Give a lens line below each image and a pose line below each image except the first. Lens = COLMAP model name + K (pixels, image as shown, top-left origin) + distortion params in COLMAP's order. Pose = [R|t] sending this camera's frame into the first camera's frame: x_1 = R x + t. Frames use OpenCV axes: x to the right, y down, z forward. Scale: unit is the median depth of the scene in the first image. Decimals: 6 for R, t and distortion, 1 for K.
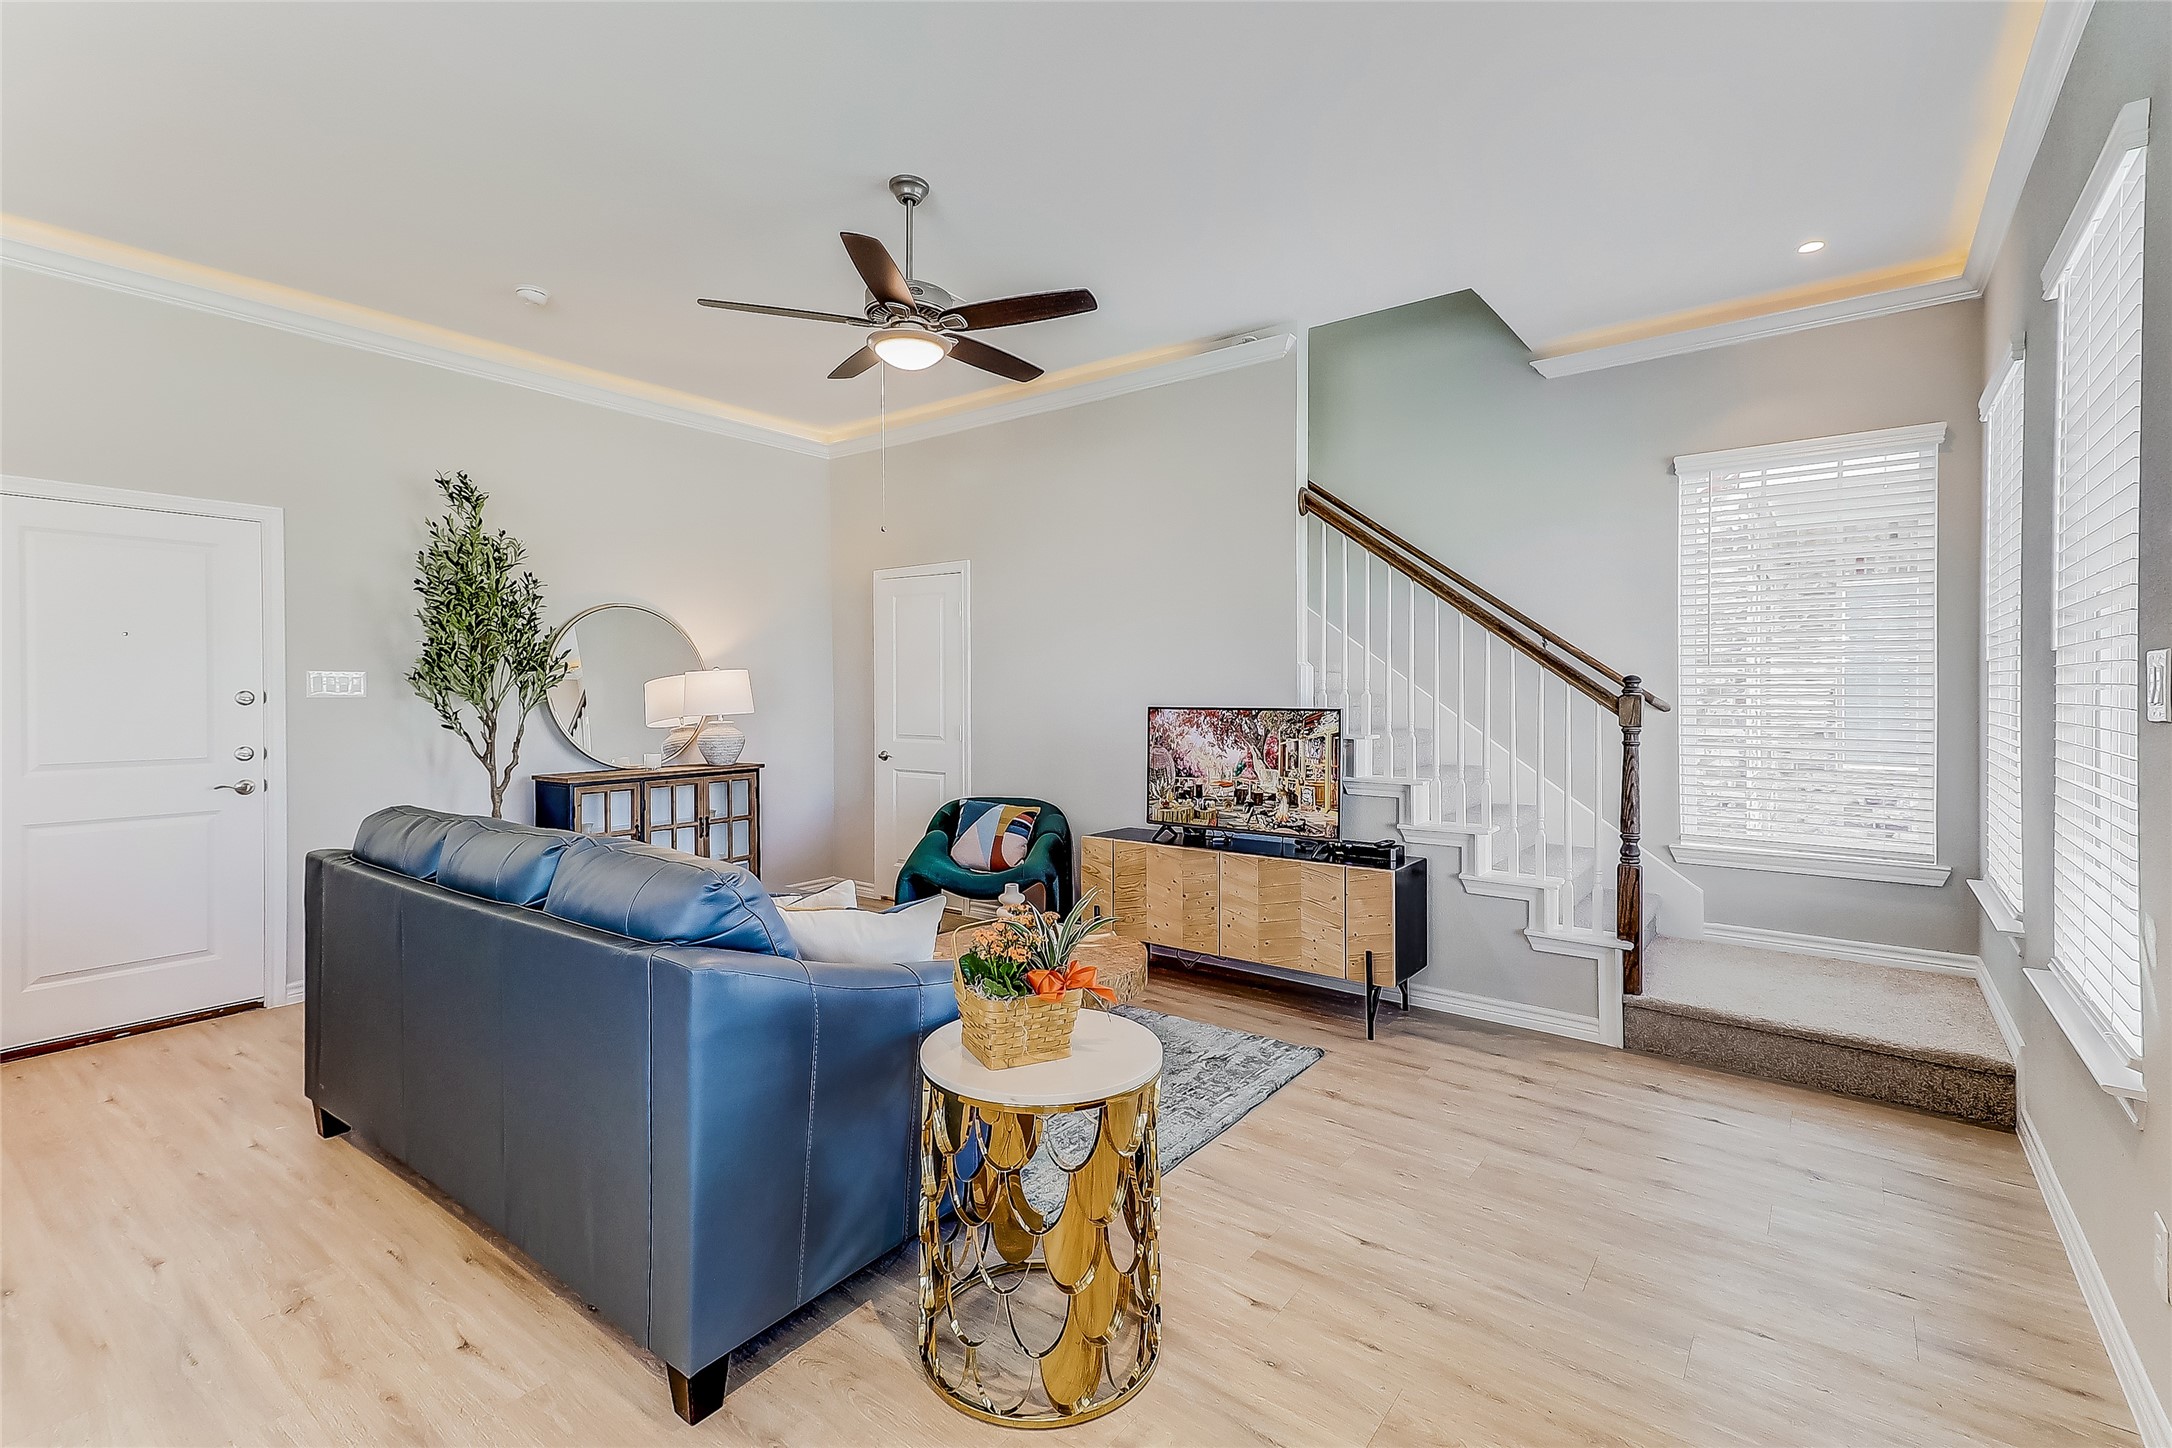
lens RADIAL K [[975.5, 0, 1086.9], [0, 975.5, 702.7], [0, 0, 1]] dist [0.024493, -0.000062]
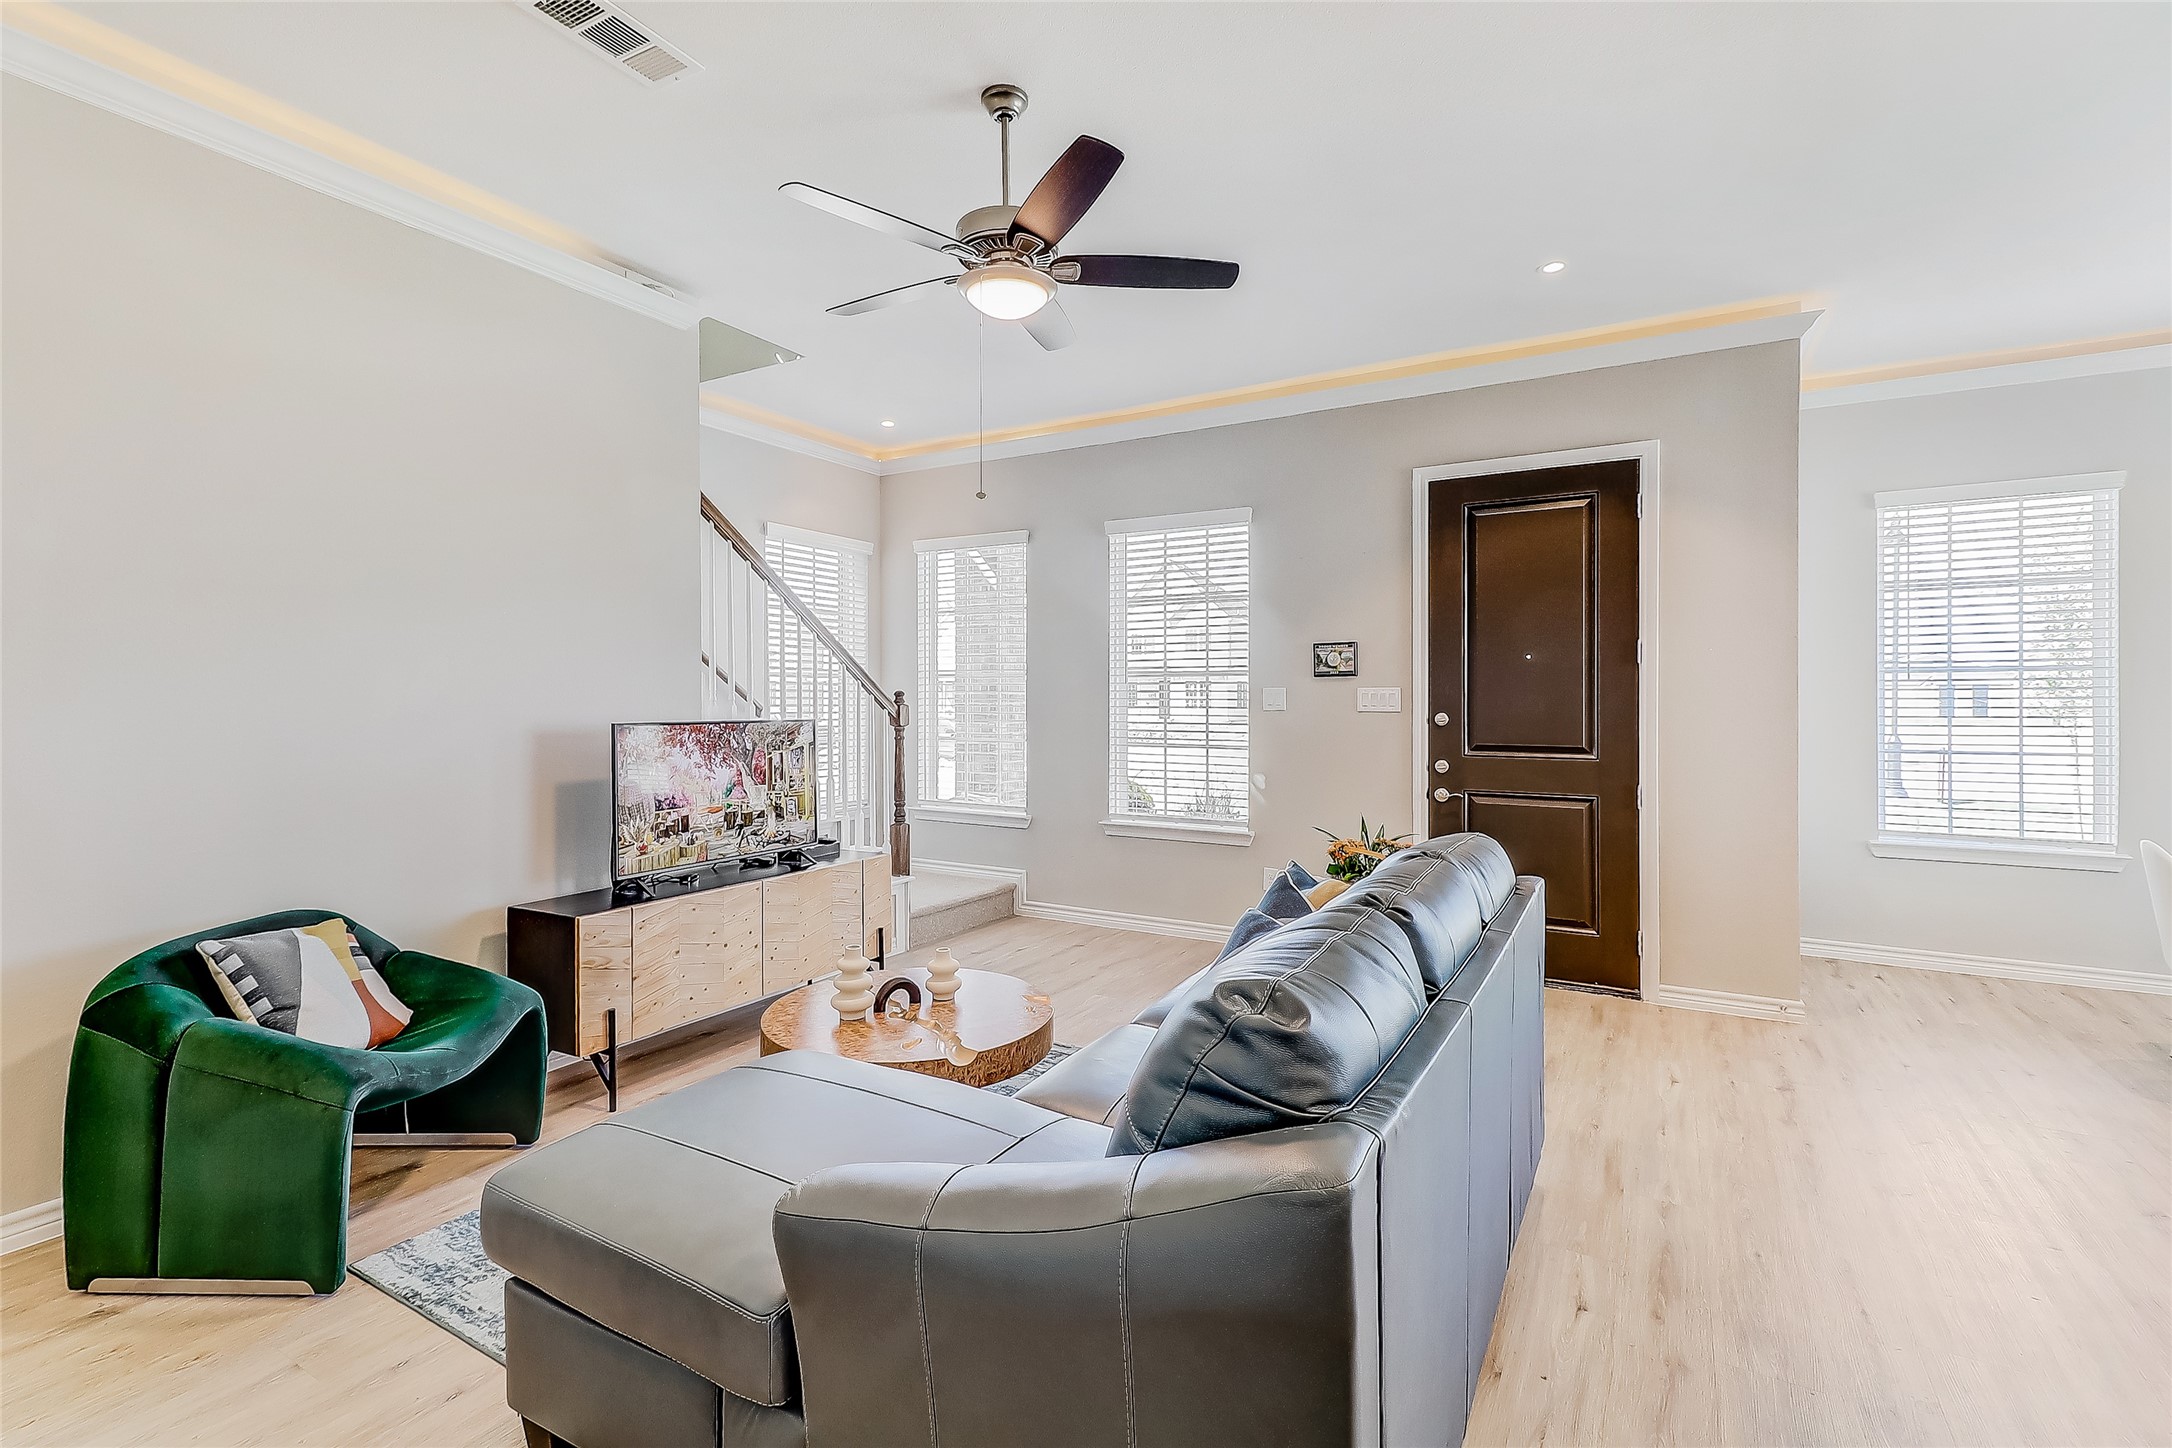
lens RADIAL K [[975.5, 0, 1085.5], [0, 975.5, 702.2], [0, 0, 1]] dist [0.024493, -0.000062]
pose [[-0.112512, -0.005151, 0.993637, -0.774725], [0.012609, 0.999899, 0.006611, -0.013833], [-0.993570, 0.013273, -0.112436, 0.781880]]
